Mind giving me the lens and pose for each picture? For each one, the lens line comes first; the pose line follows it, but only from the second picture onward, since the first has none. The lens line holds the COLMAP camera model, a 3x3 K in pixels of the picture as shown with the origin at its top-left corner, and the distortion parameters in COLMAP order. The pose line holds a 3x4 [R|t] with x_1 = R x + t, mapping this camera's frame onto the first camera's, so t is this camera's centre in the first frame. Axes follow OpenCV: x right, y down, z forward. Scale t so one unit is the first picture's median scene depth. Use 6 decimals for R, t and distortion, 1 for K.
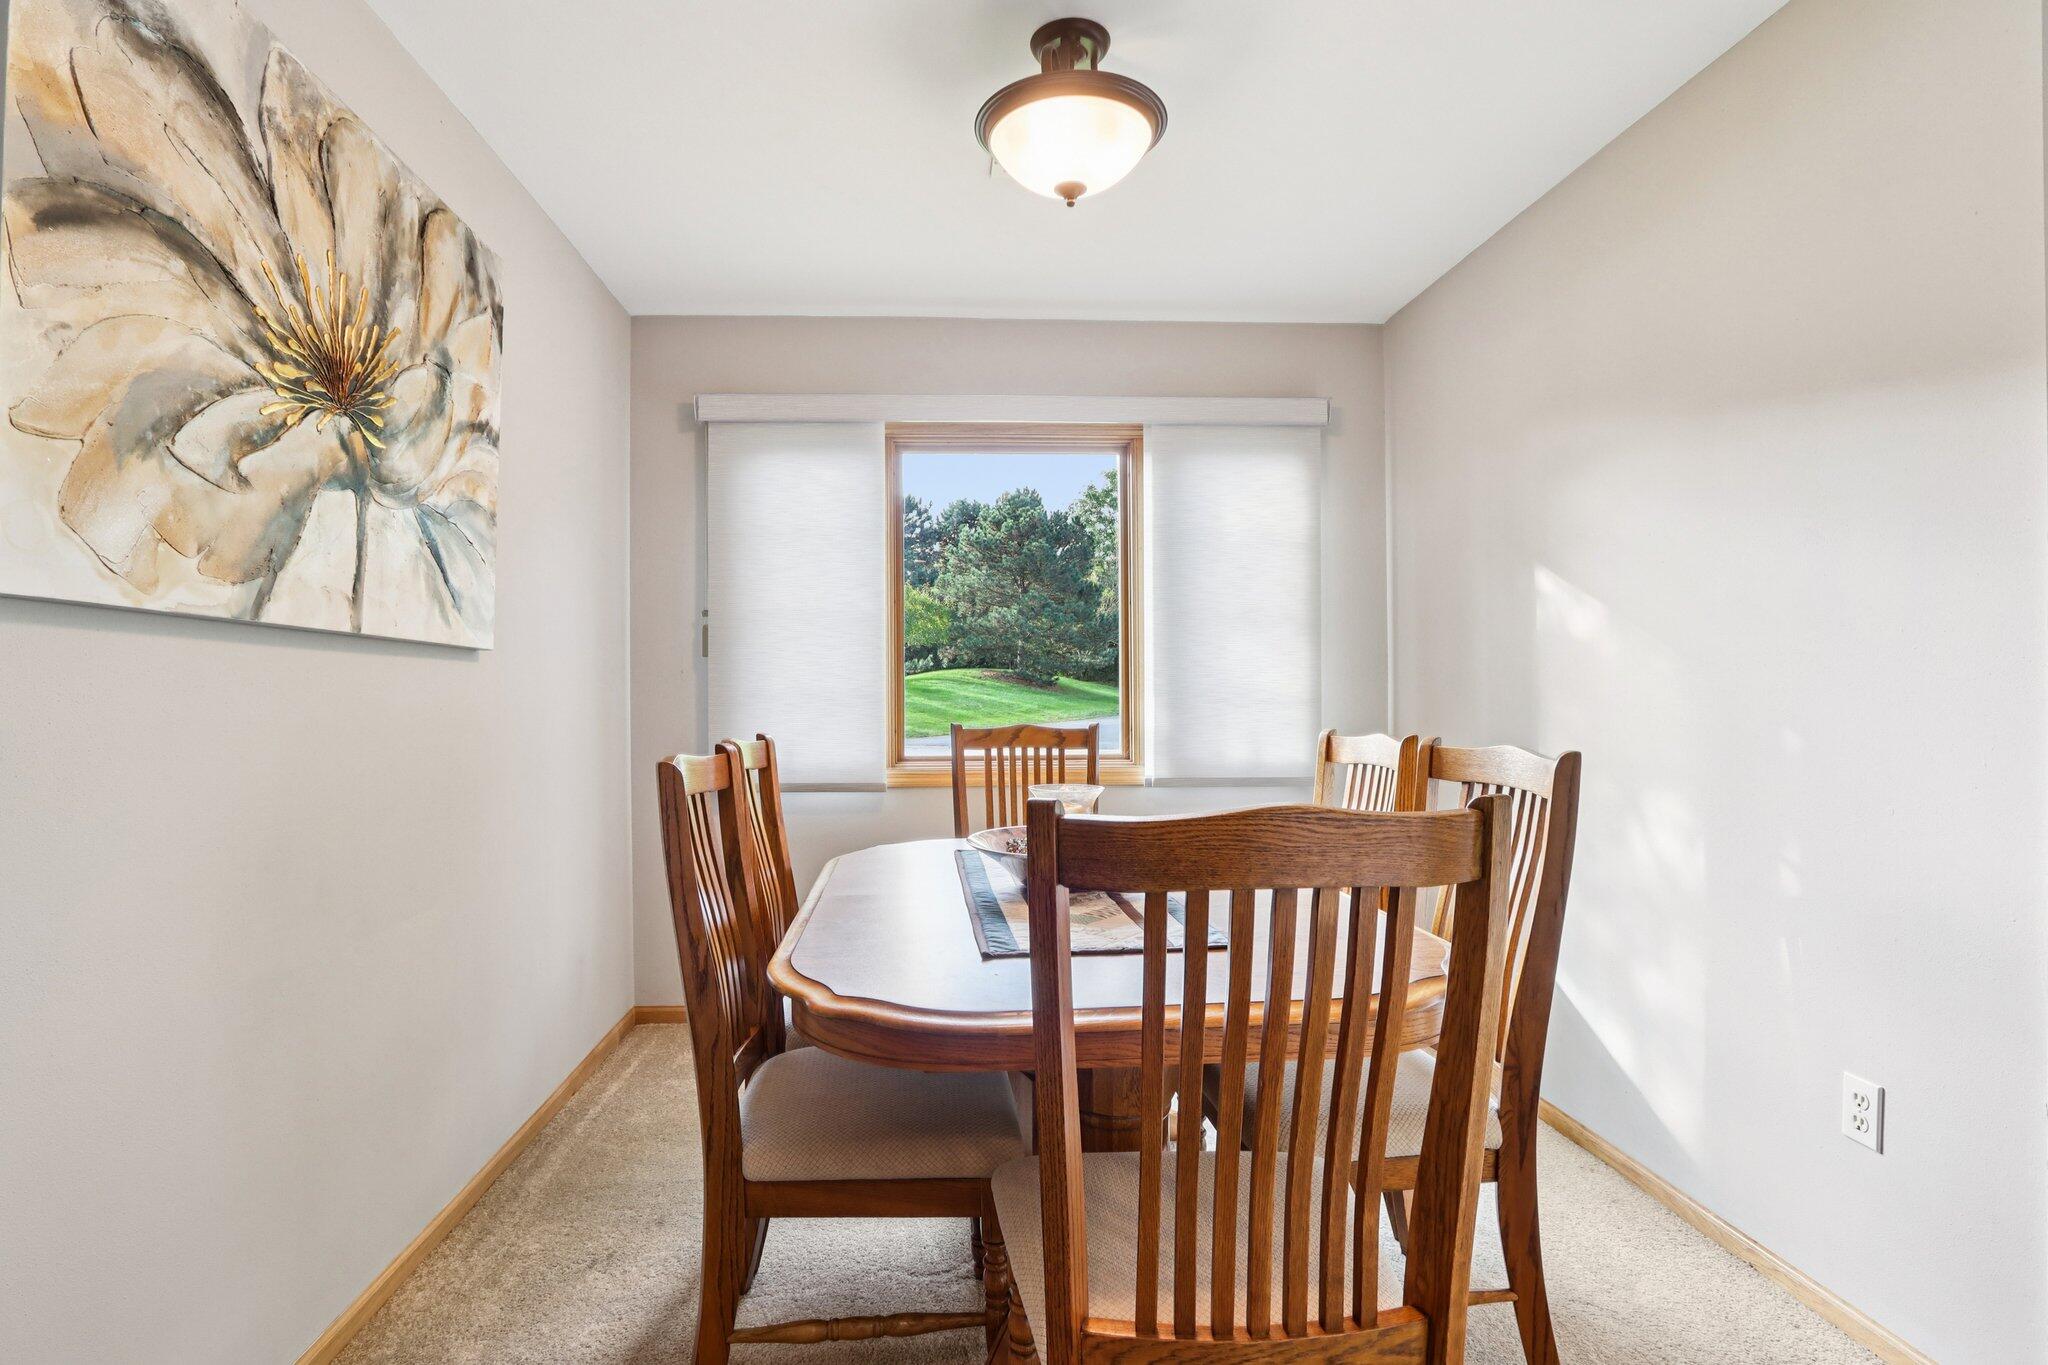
lens RADIAL K [[962.2, 0, 995.4], [0, 962.2, 687.6], [0, 0, 1]] dist [-0.030940, 0.000090]
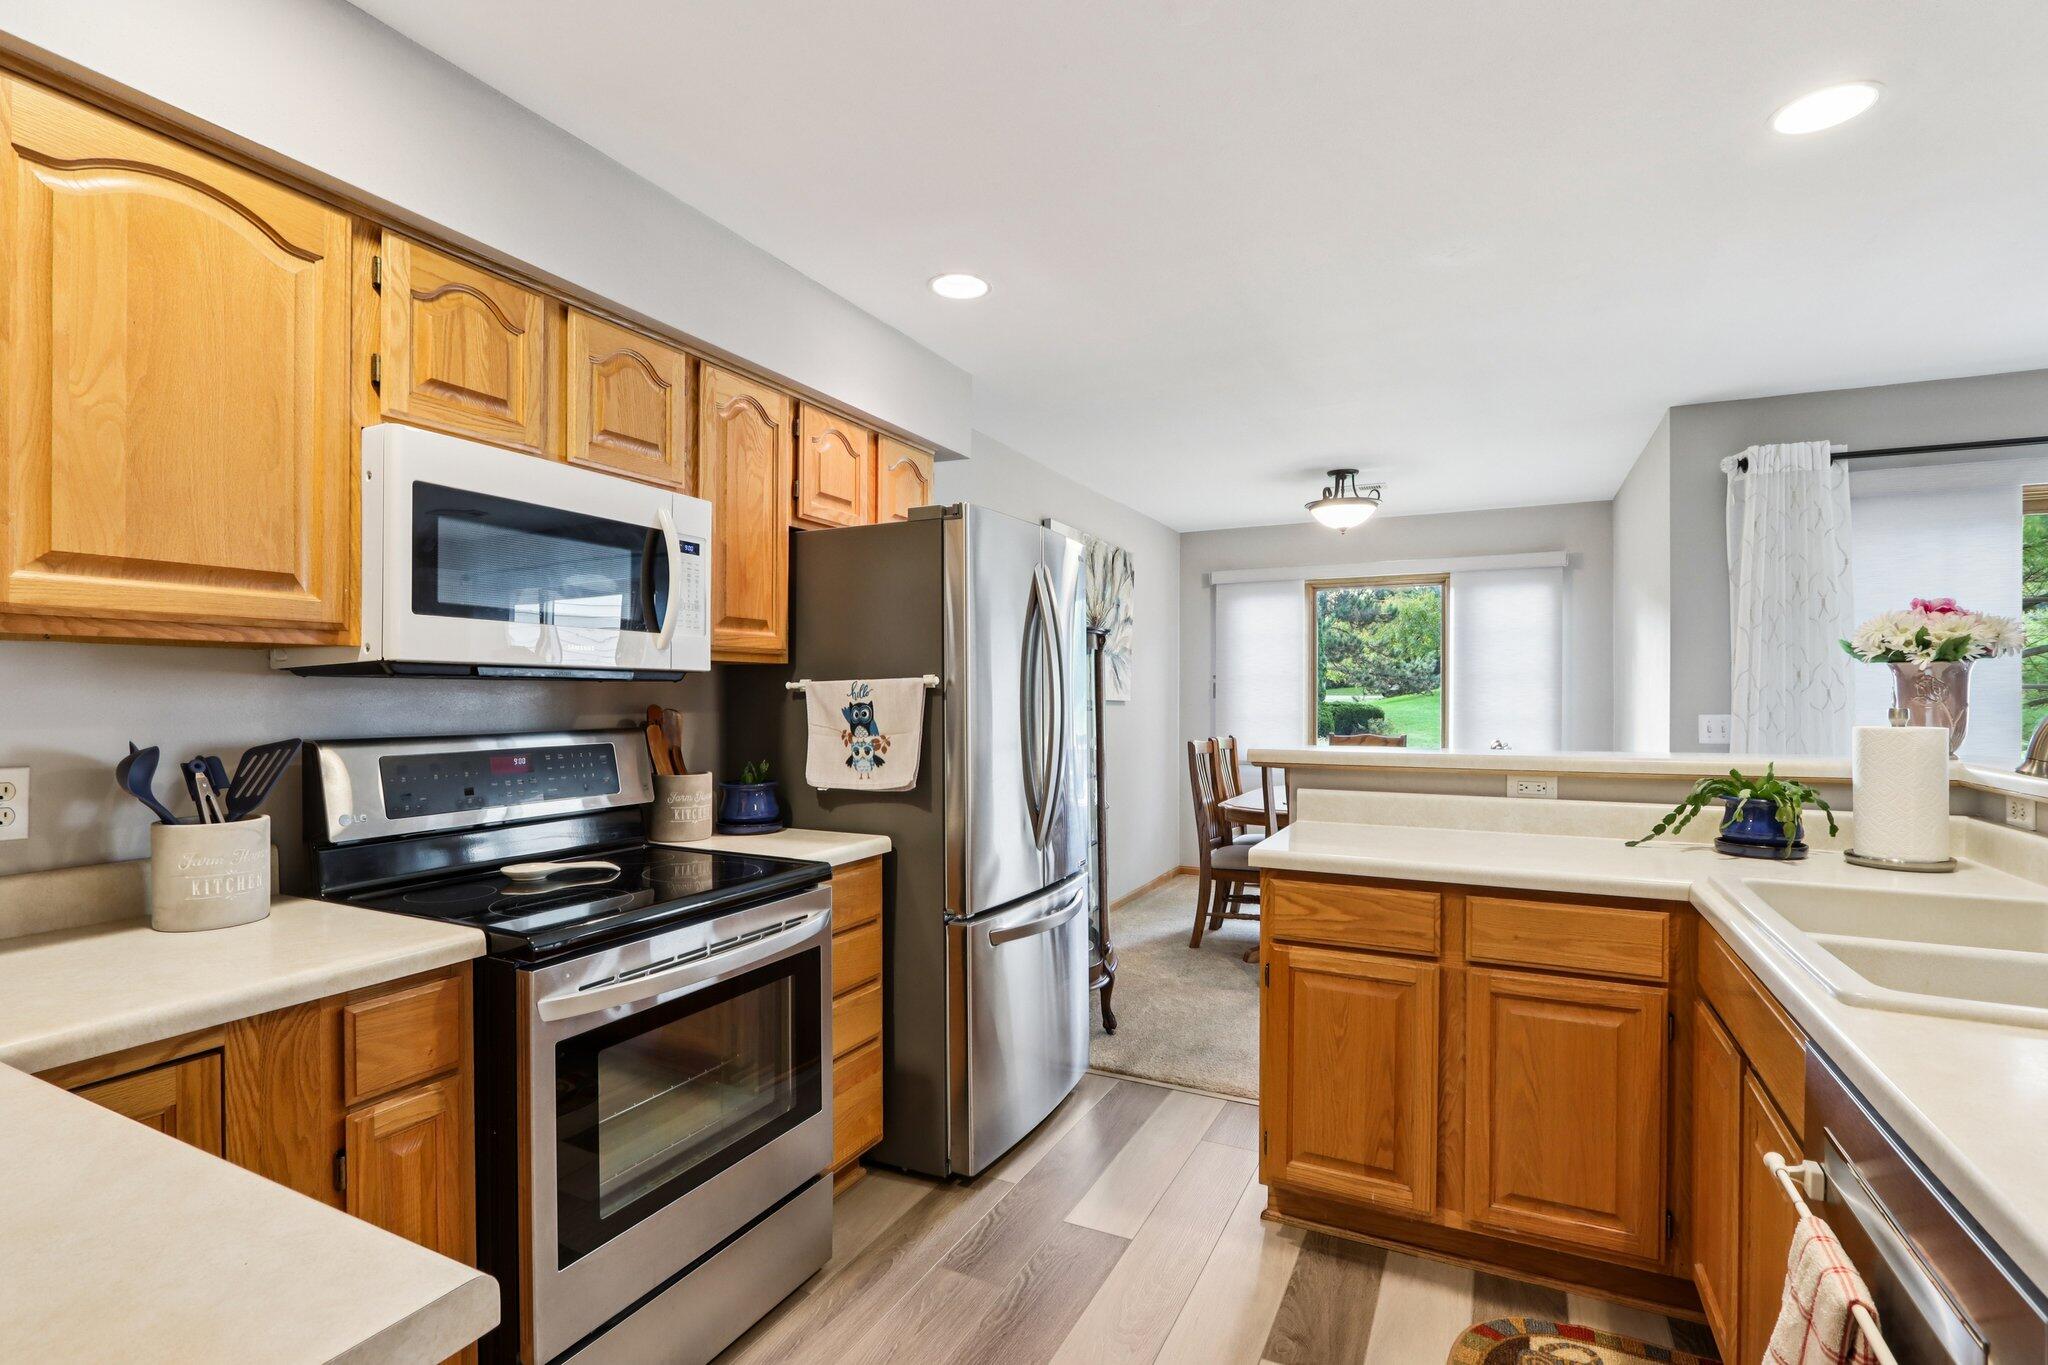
lens RADIAL K [[962.2, 0, 995.4], [0, 962.2, 687.6], [0, 0, 1]] dist [-0.030940, 0.000090]
pose [[0.854824, 0.005608, -0.518888, 0.470866], [-0.007497, 0.999971, -0.001544, -0.061916], [0.518864, 0.005210, 0.854841, -1.294204]]
